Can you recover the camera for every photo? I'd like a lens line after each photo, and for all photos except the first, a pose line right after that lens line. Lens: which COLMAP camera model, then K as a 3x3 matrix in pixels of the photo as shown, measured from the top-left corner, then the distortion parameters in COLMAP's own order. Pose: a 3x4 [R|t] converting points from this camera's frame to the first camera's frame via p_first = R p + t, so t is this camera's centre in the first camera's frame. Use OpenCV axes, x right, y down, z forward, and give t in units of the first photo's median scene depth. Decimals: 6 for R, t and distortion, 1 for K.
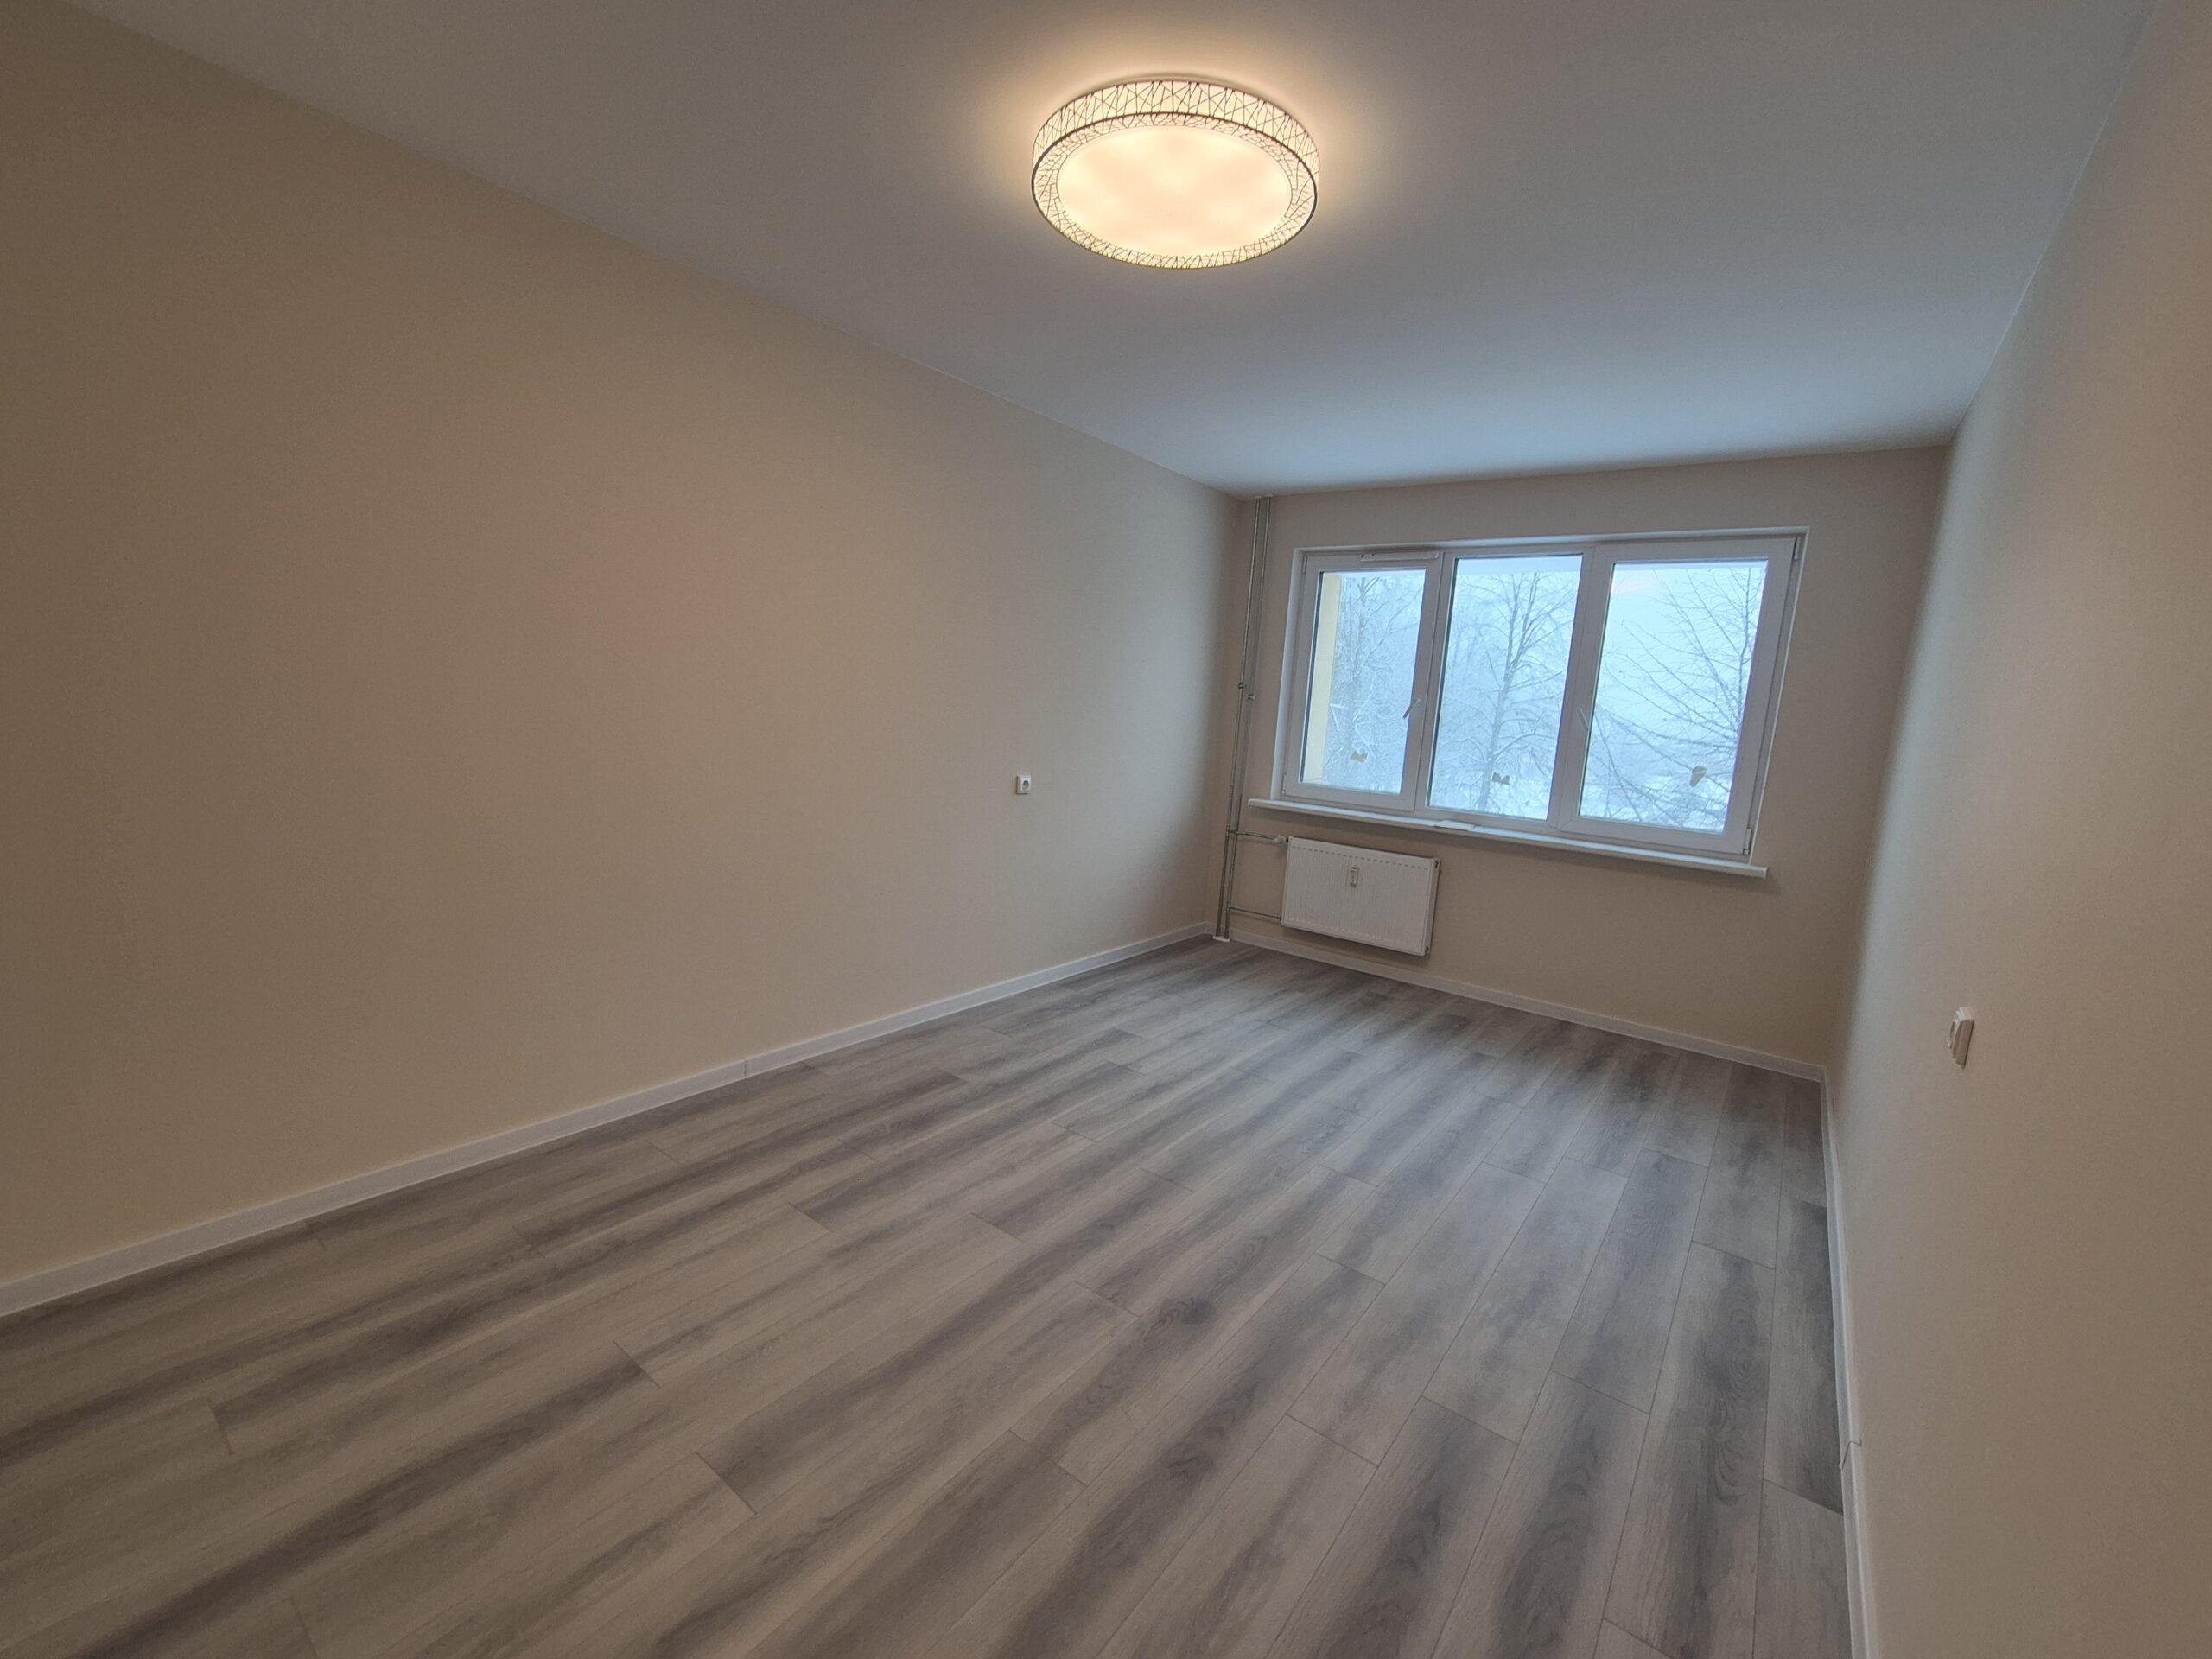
lens RADIAL K [[907.5, 0, 1095.1], [0, 907.5, 838.0], [0, 0, 1]] dist [-0.003478, 0.002999]
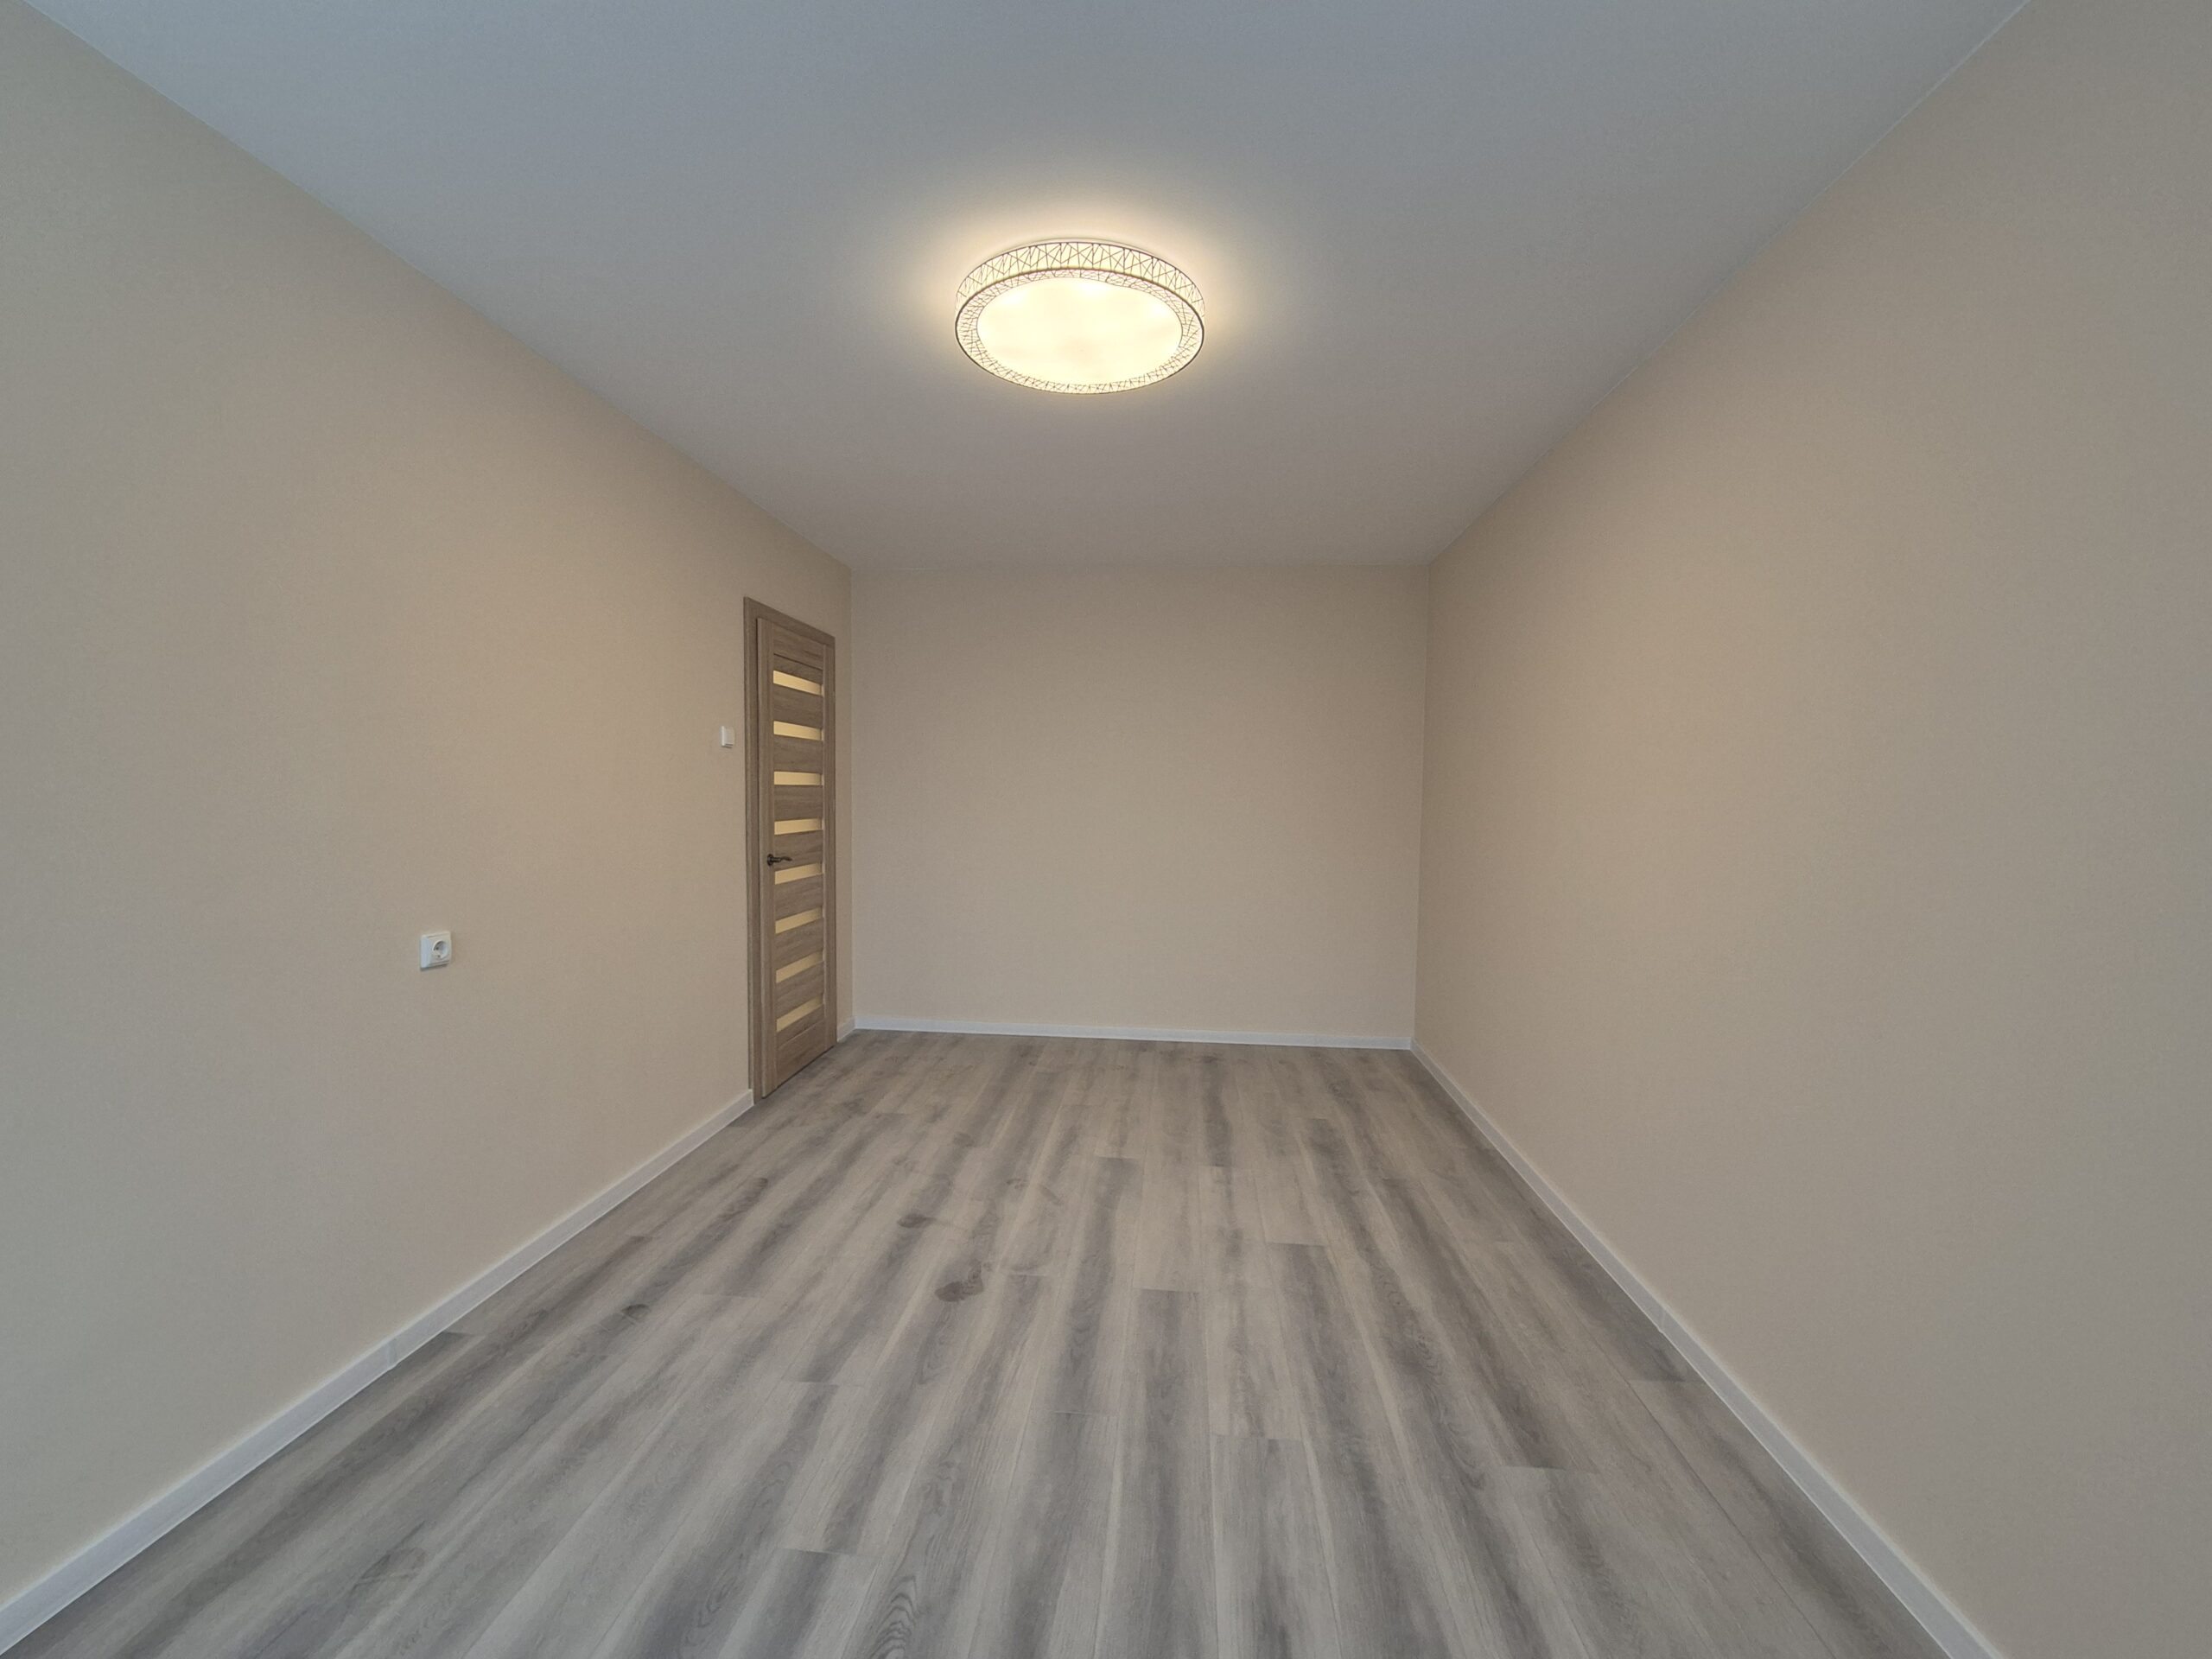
lens RADIAL K [[907.5, 0, 1095.1], [0, 907.5, 838.0], [0, 0, 1]] dist [-0.003478, 0.002999]
pose [[-0.836390, -0.050510, -0.545803, 0.608563], [-0.154972, 0.976910, 0.147073, -0.233104], [0.525772, 0.207595, -0.824905, 1.891576]]
